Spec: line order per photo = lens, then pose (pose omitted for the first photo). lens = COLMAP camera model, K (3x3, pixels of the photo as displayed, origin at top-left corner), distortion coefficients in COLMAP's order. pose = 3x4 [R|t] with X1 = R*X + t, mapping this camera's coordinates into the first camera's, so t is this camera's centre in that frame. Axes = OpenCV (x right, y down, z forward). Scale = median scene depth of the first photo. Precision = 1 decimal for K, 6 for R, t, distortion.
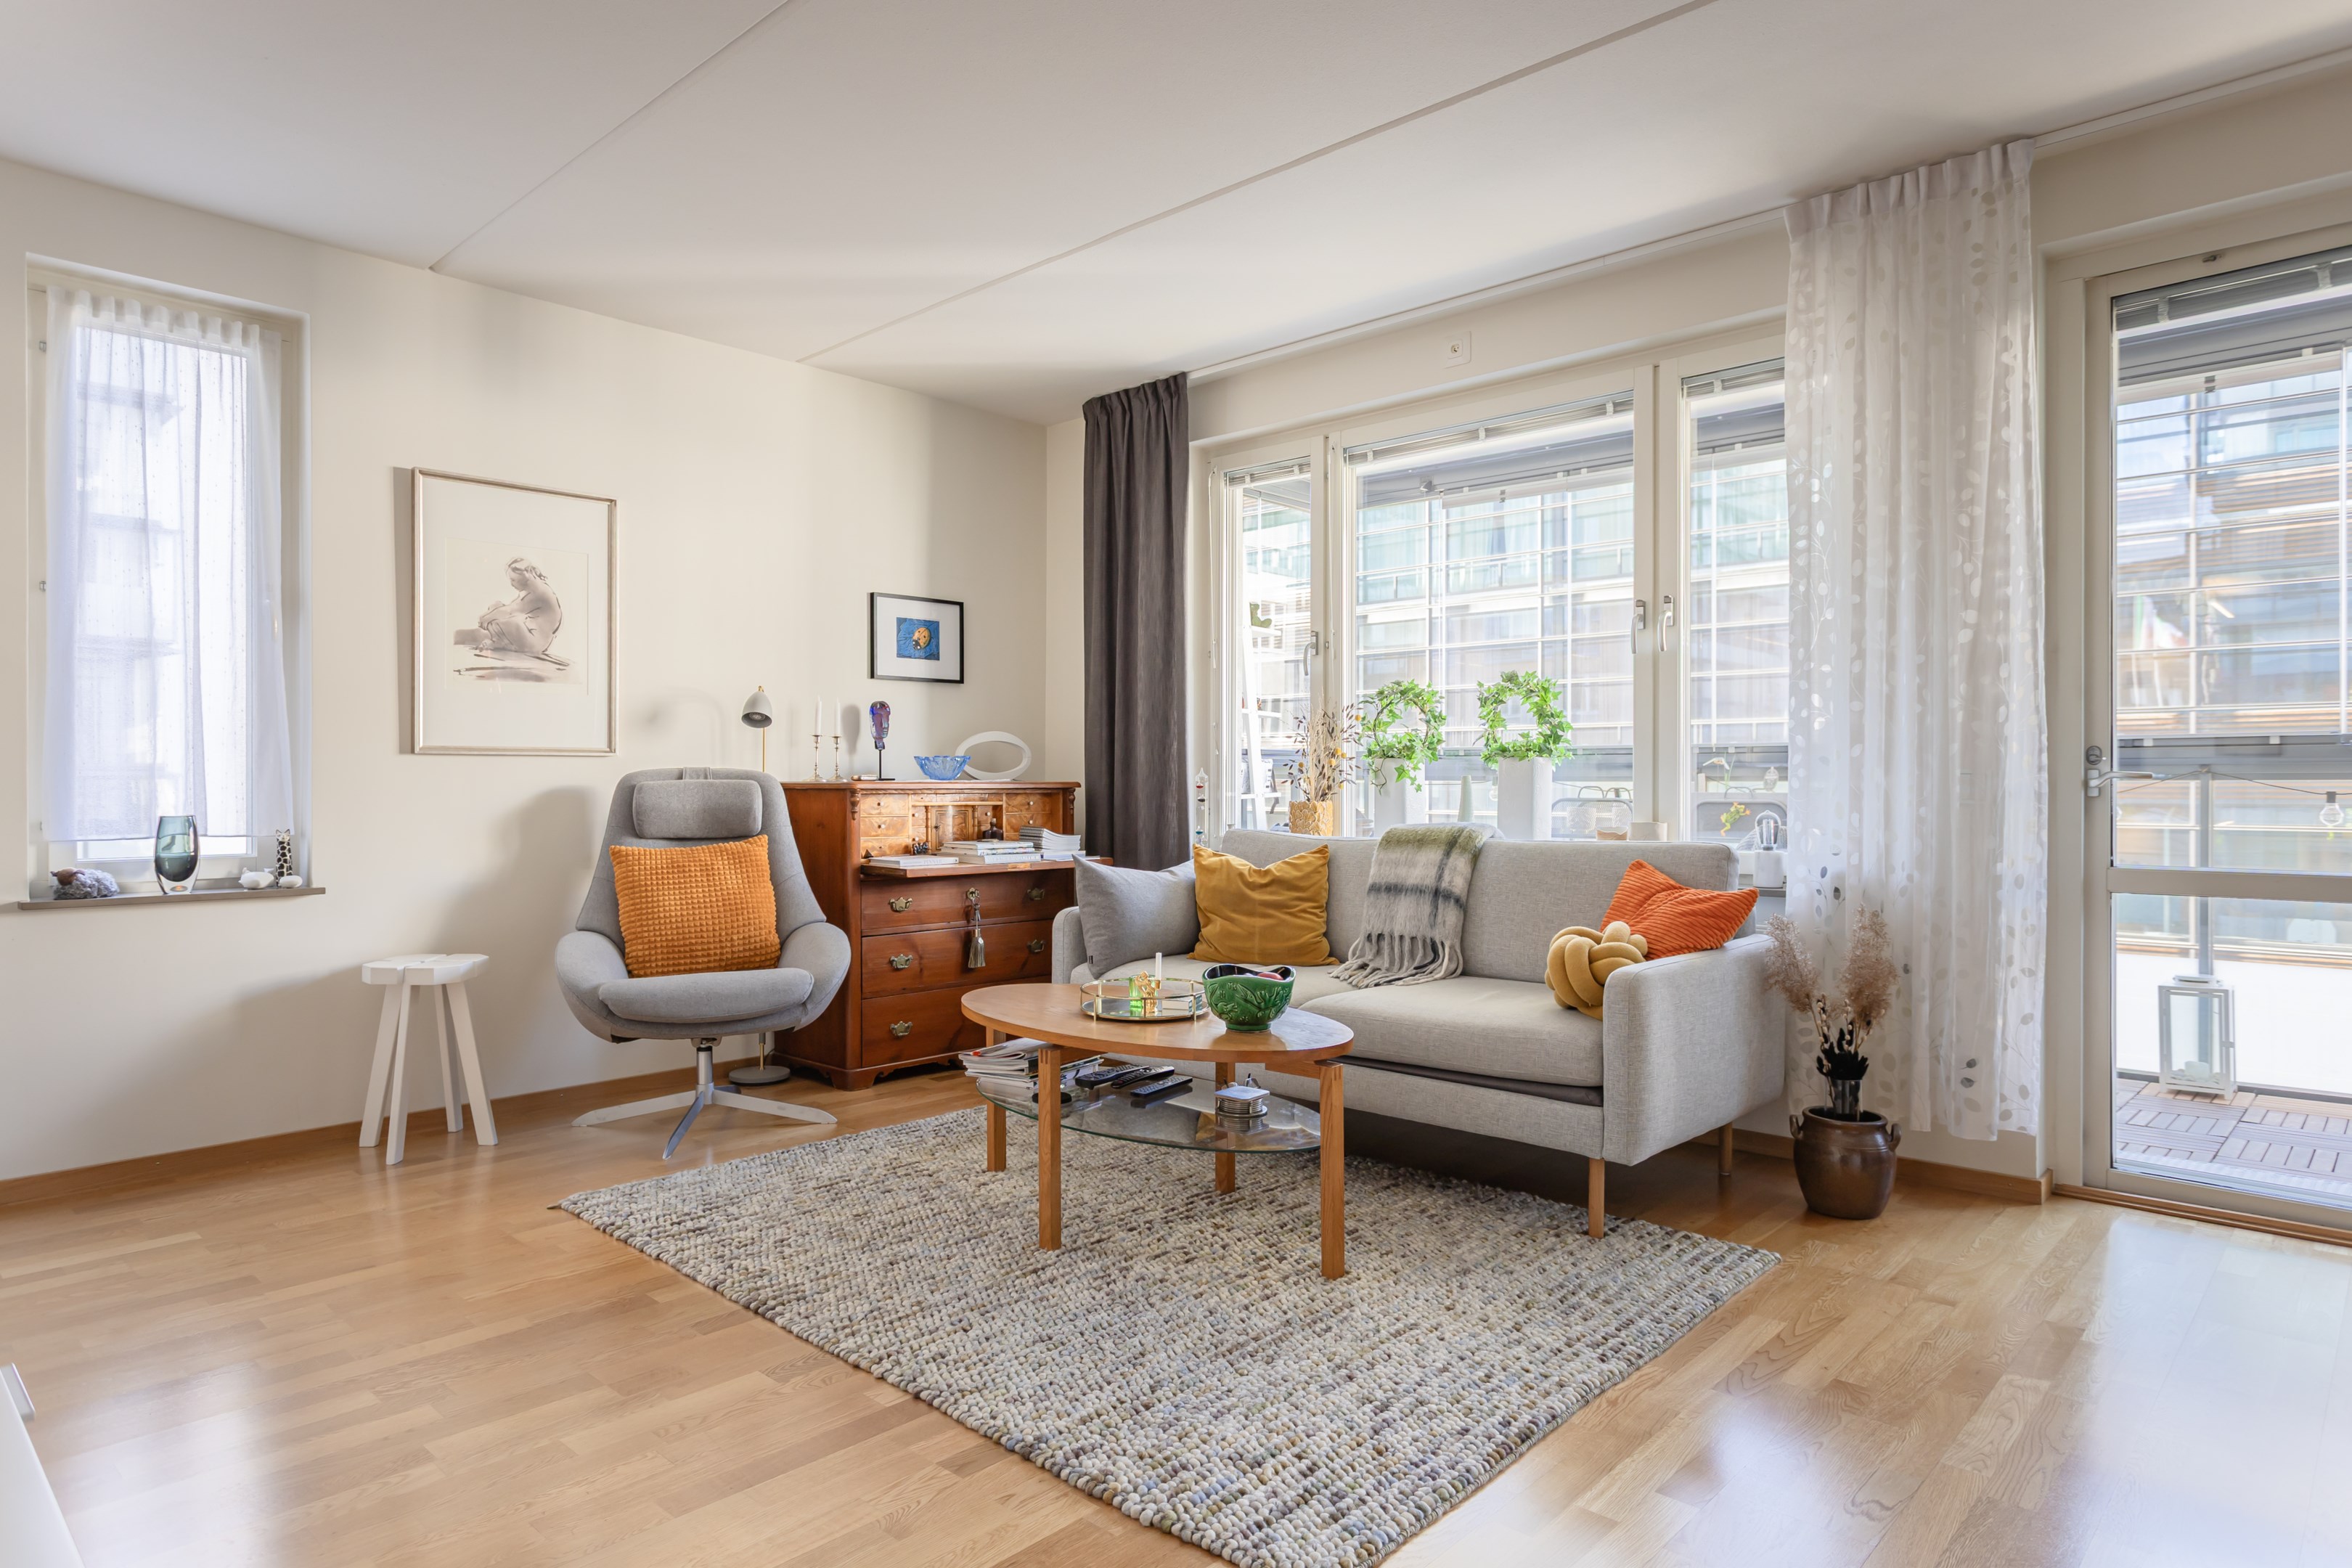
lens RADIAL K [[1361.5, 0, 1173.3], [0, 1361.5, 782.0], [0, 0, 1]] dist [-0.002271, 0.002770]
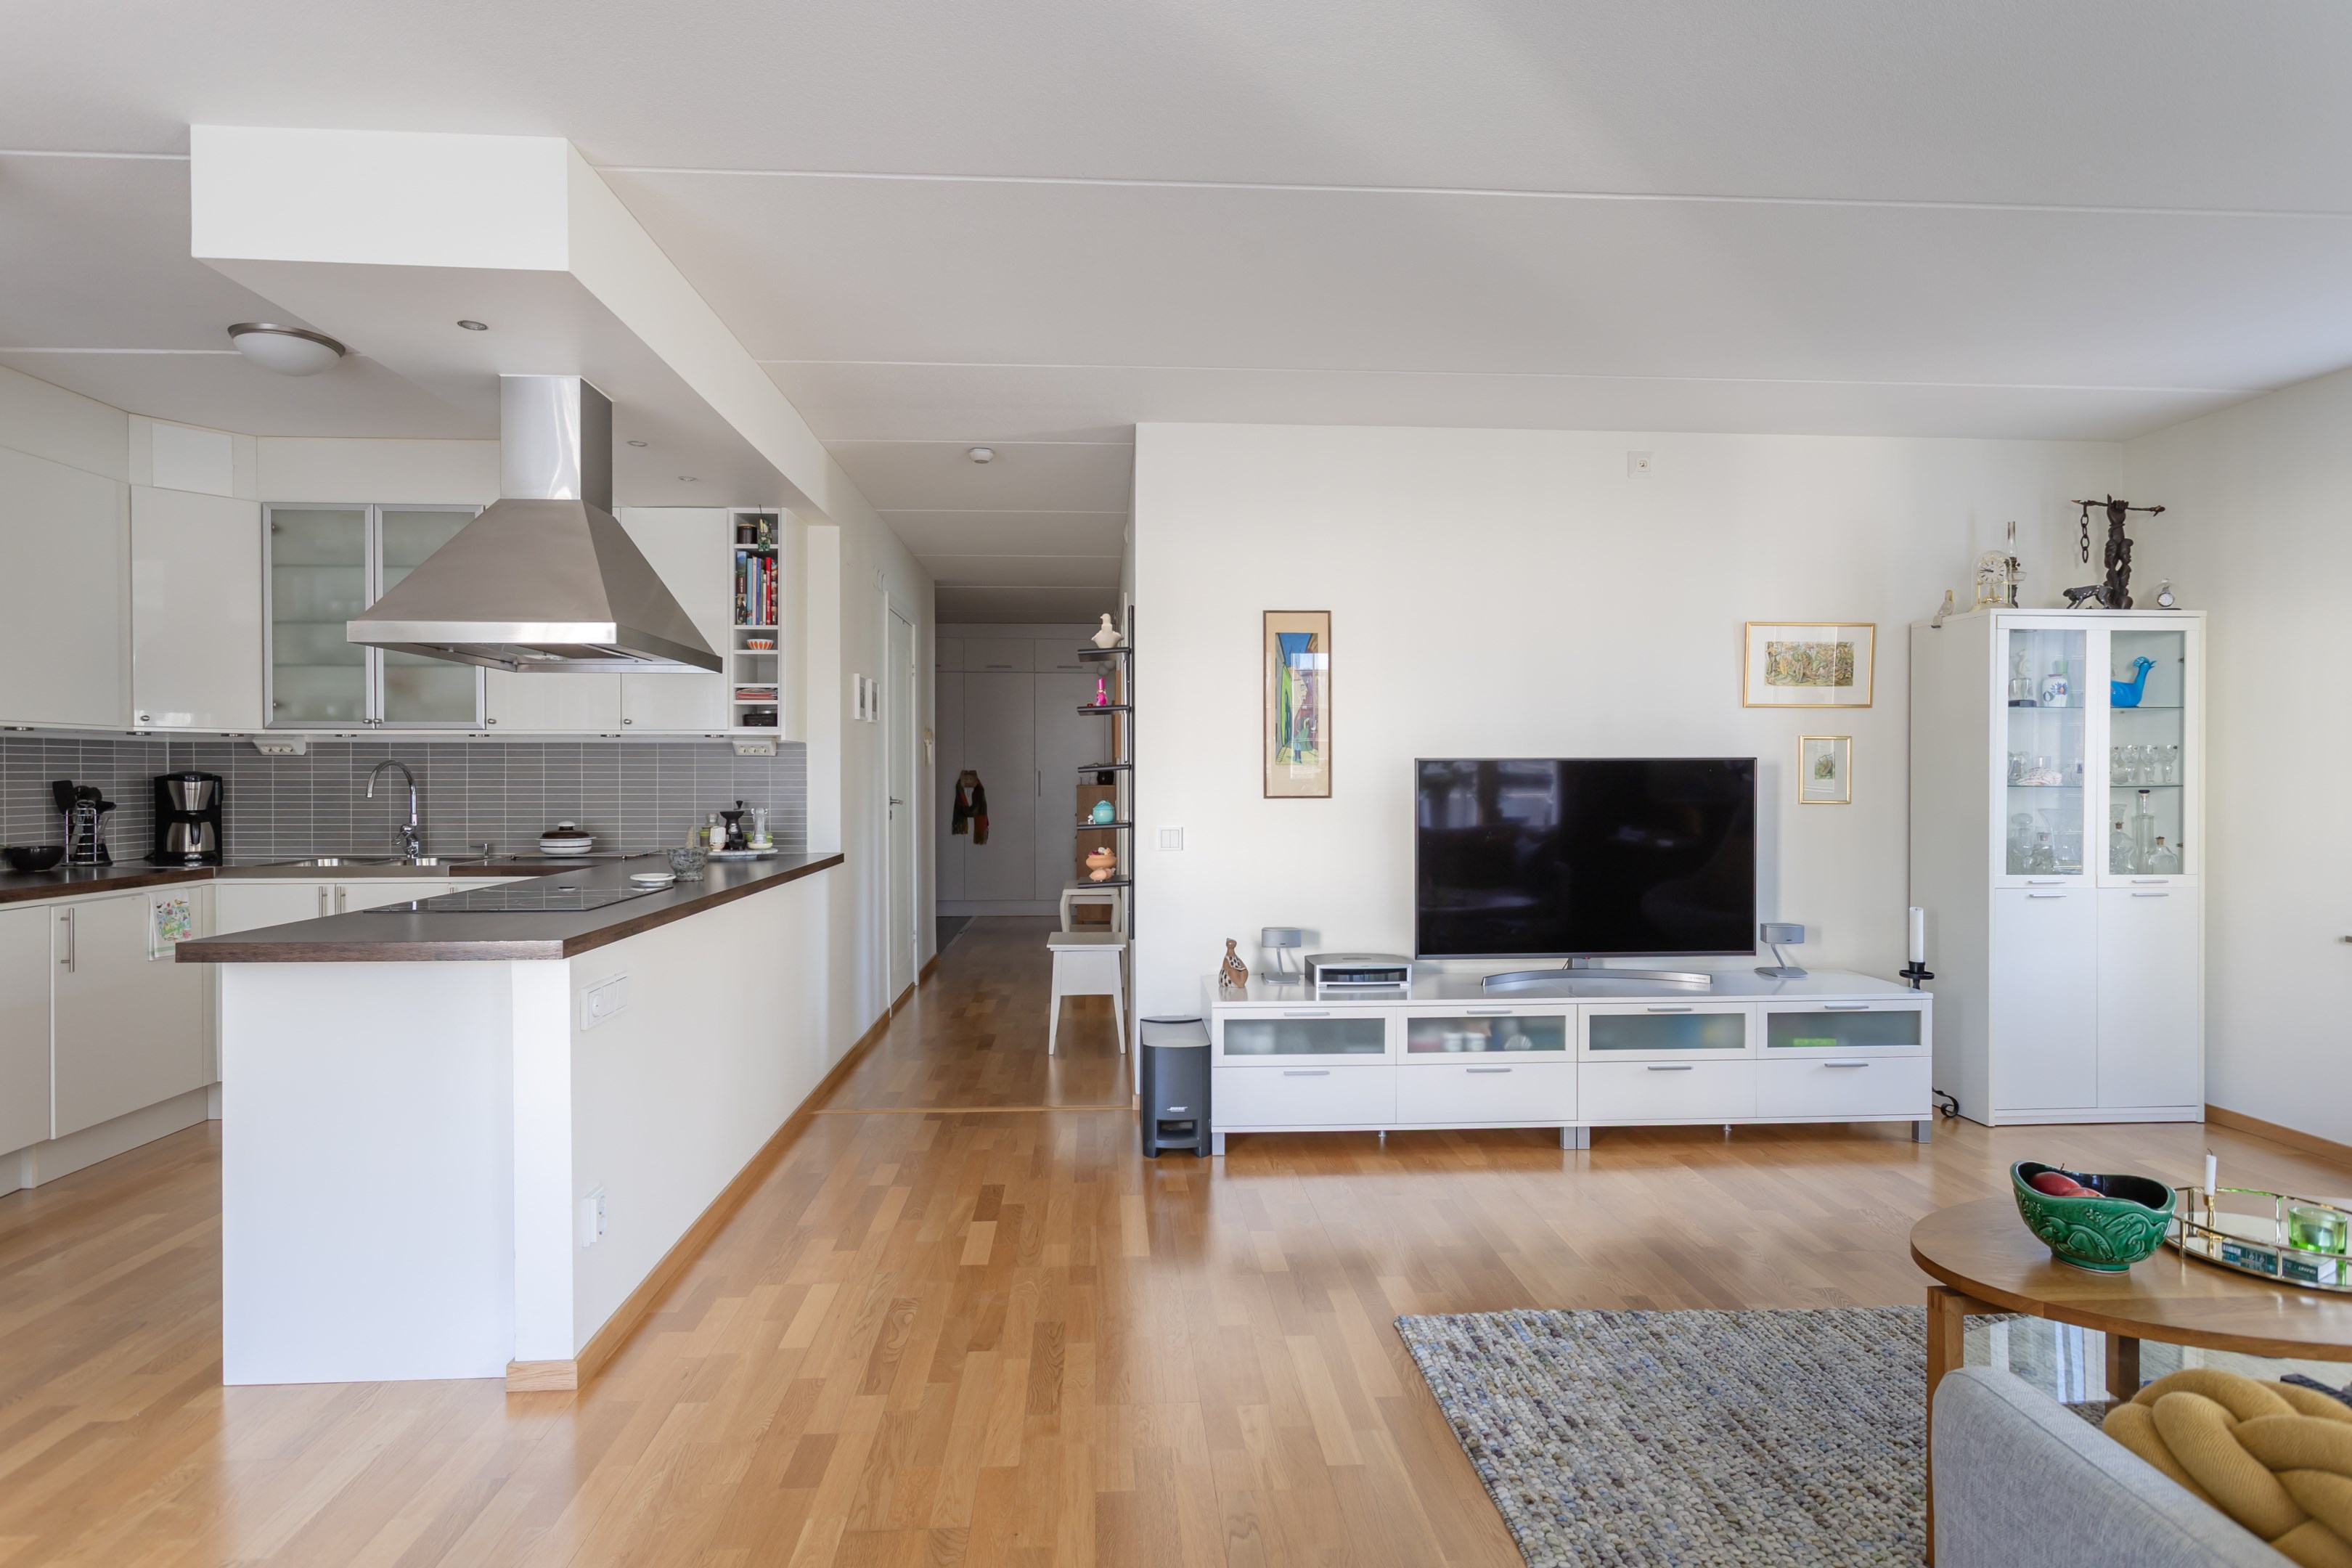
lens RADIAL K [[1198.8, 0, 1168.3], [0, 1198.8, 775.7], [0, 0, 1]] dist [-0.006470, 0.002728]
pose [[-0.686399, 0.003866, -0.727215, 0.656823], [0.000155, 0.999987, 0.005169, -0.061691], [0.727225, 0.003435, -0.686390, 0.833634]]
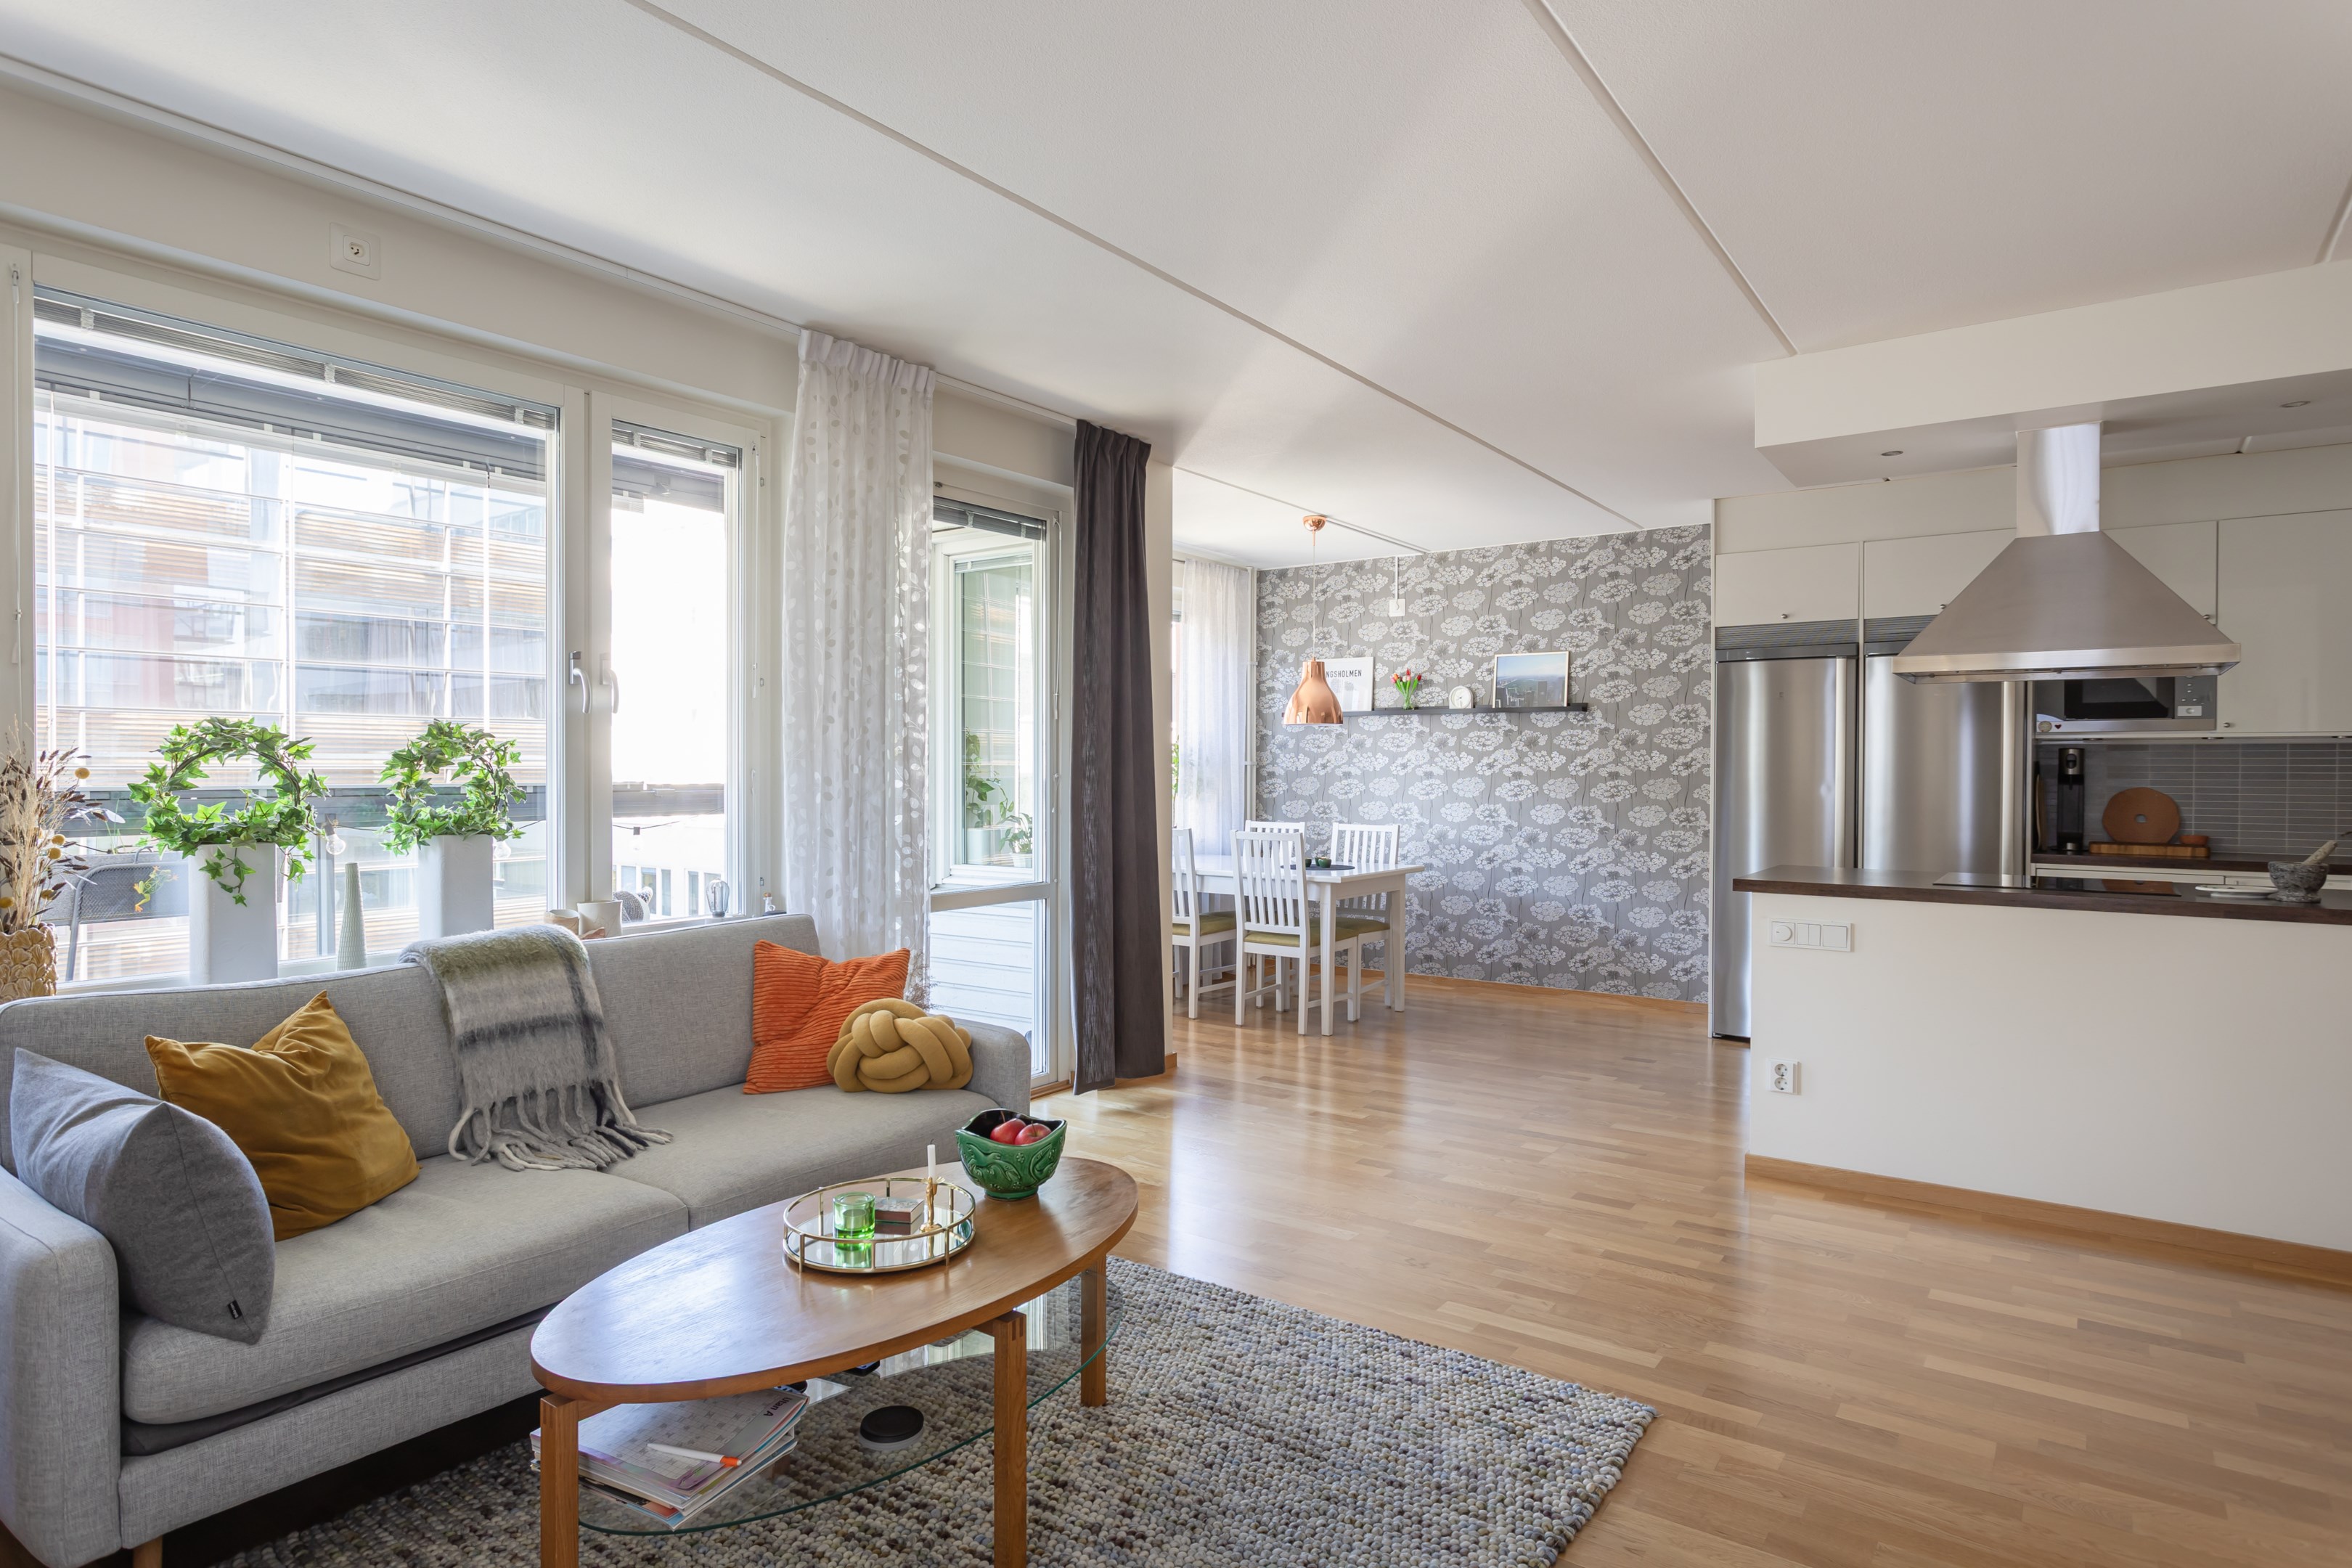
lens RADIAL K [[1292.1, 0, 1166.0], [0, 1292.1, 780.1], [0, 0, 1]] dist [-0.018213, 0.006017]
pose [[-0.123717, -0.009840, 0.992269, -0.573702], [-0.001603, 0.999952, 0.009717, -0.063059], [-0.992316, -0.000388, -0.123727, 0.773705]]
